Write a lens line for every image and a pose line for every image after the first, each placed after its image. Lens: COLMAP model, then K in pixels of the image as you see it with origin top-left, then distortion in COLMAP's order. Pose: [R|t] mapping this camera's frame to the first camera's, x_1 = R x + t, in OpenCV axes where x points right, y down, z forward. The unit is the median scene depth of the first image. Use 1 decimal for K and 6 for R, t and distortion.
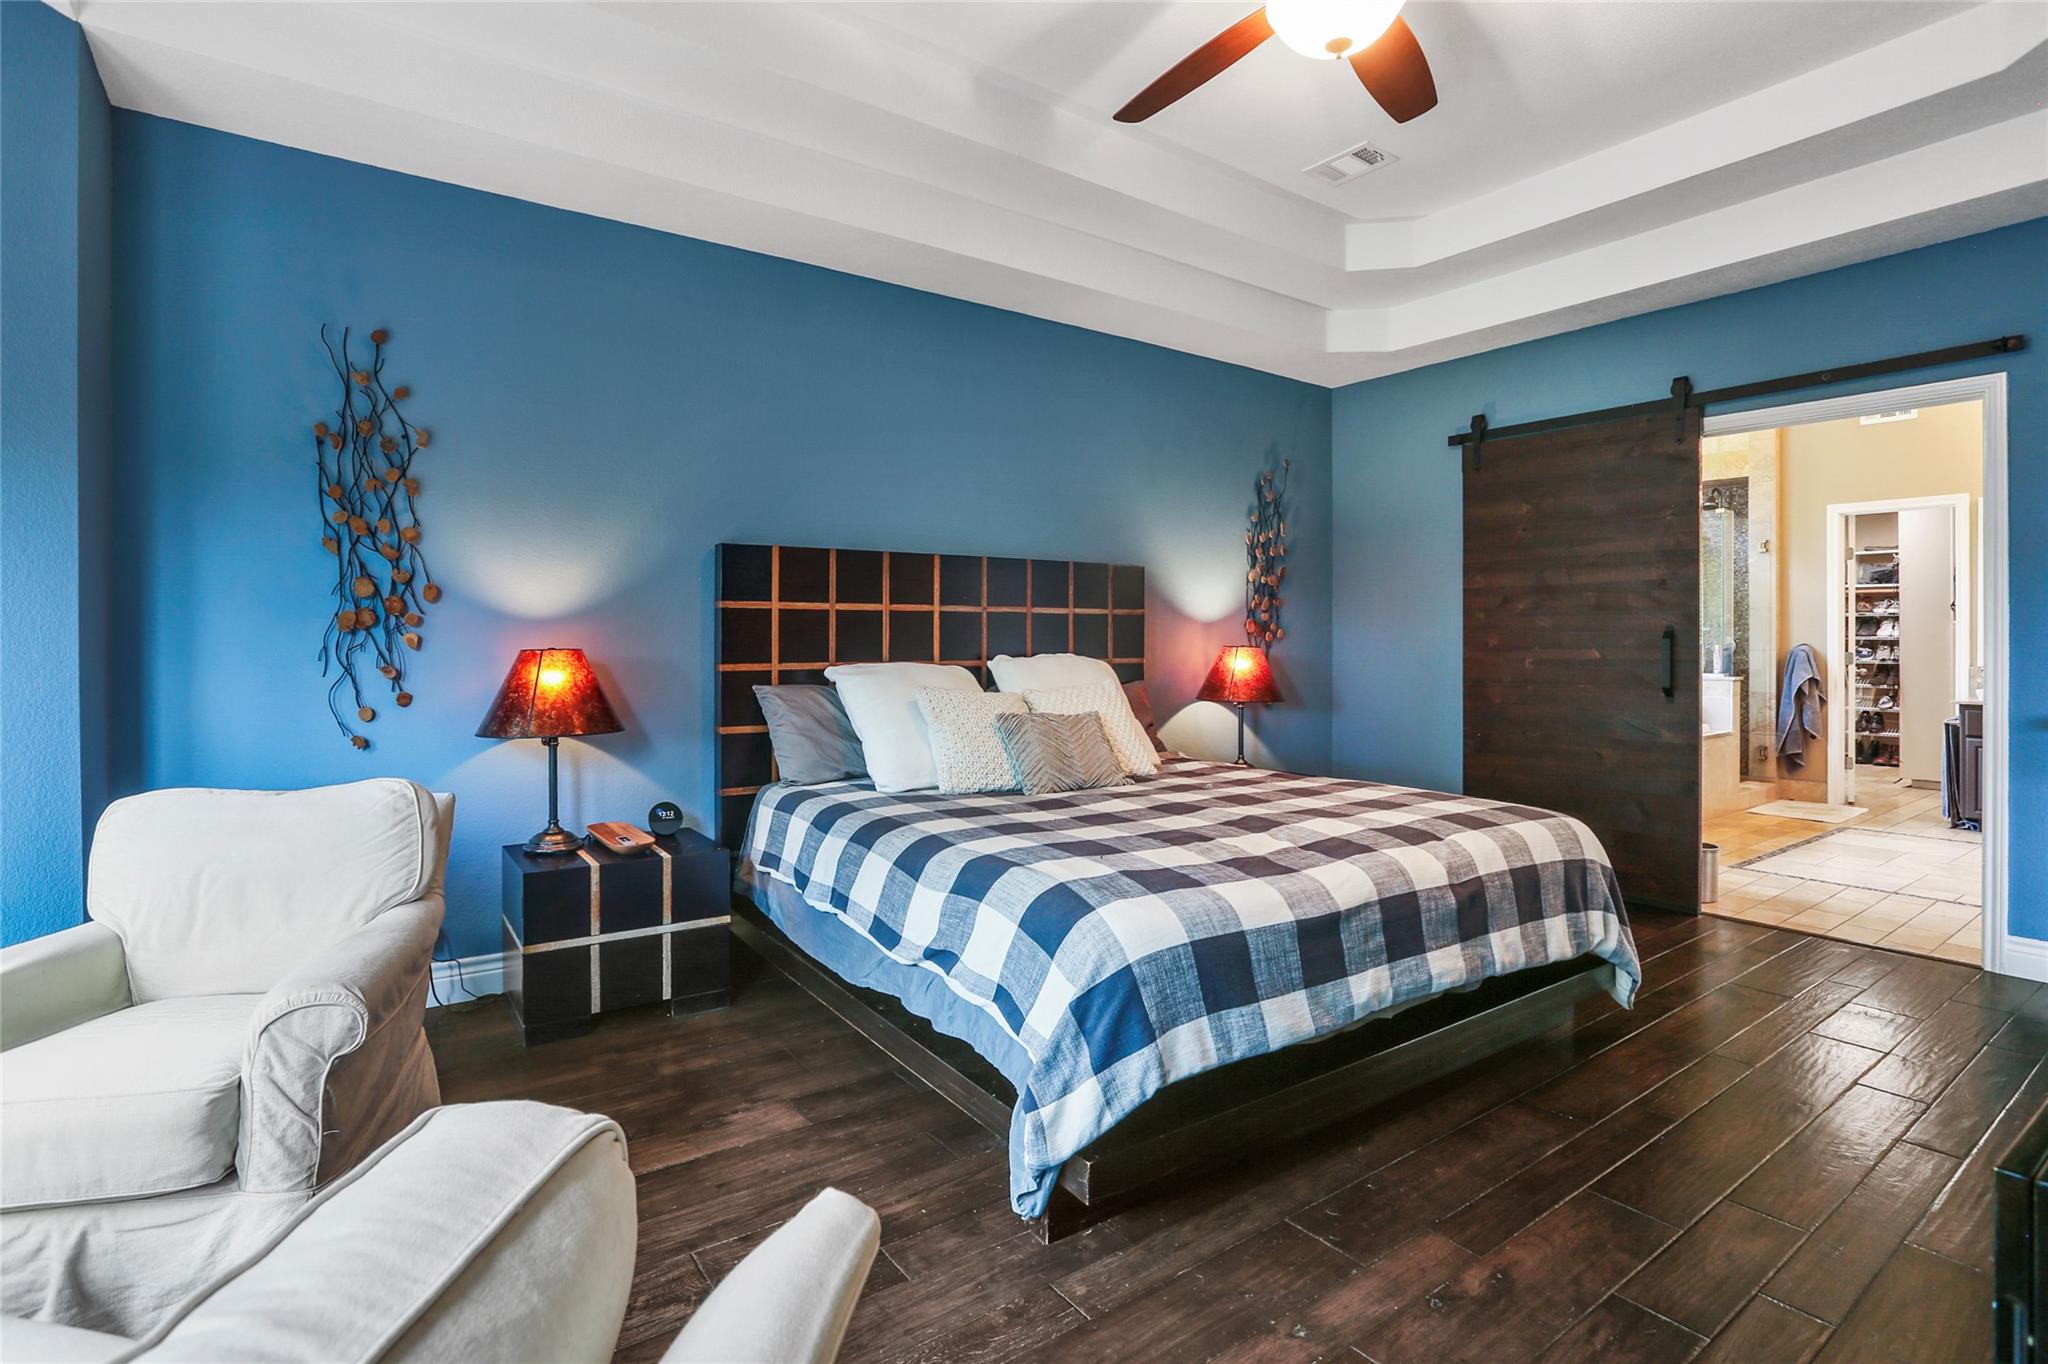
lens RADIAL K [[969.6, 0, 1024.5], [0, 969.6, 651.6], [0, 0, 1]] dist [-0.031191, 0.001014]
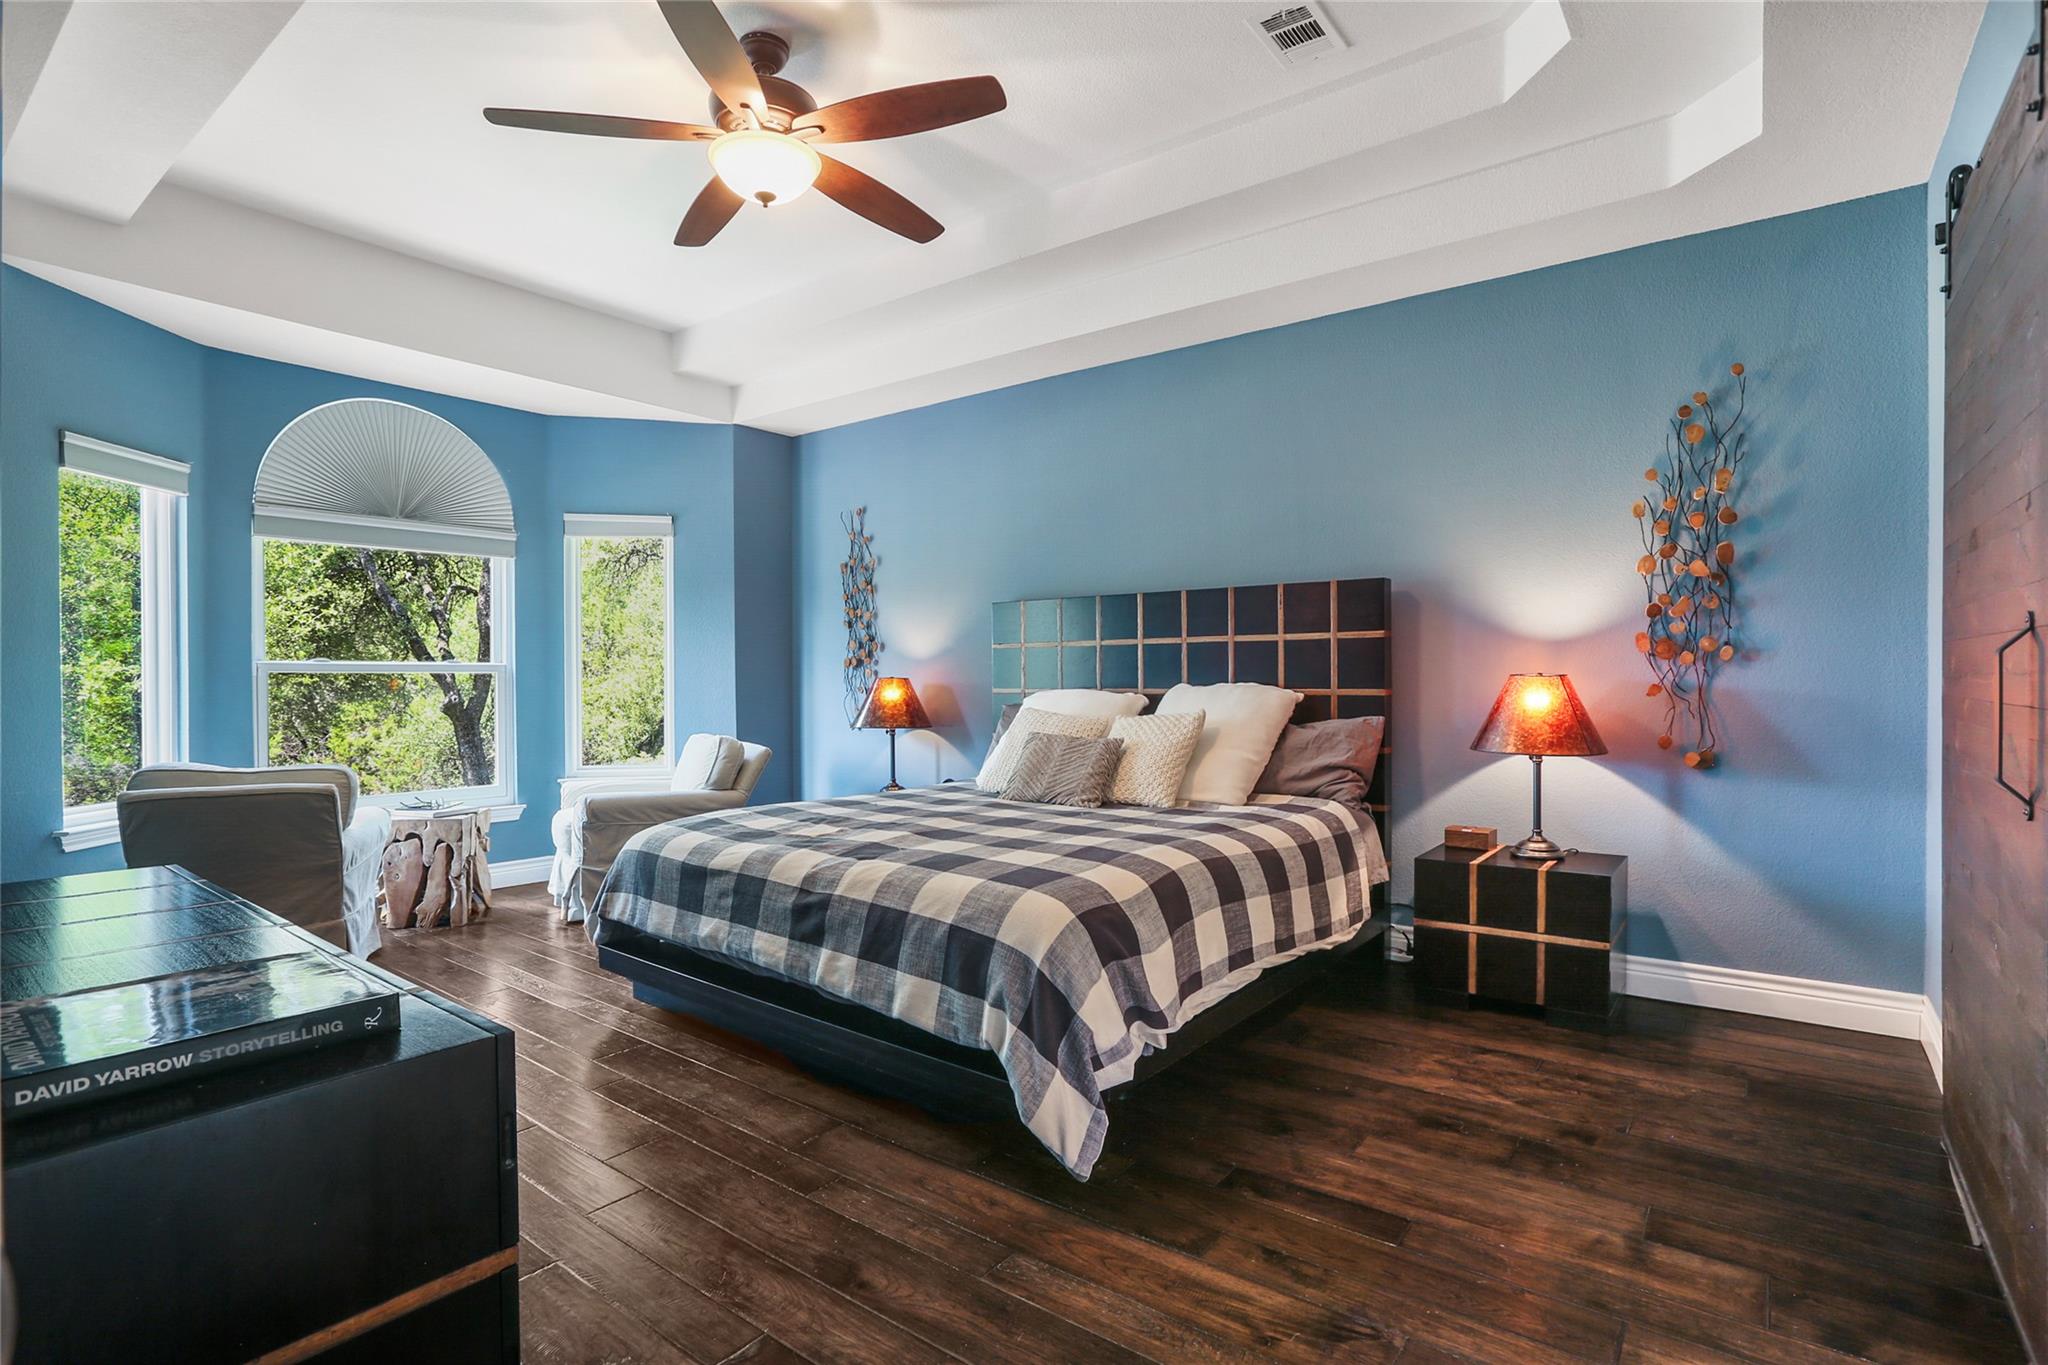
lens RADIAL K [[982.8, 0, 1024.8], [0, 982.8, 688.7], [0, 0, 1]] dist [-0.046759, 0.017748]
pose [[0.307432, 0.012223, -0.951491, 1.186798], [-0.003859, 0.999925, 0.011598, -0.003776], [0.951562, 0.000106, 0.307457, 0.663010]]
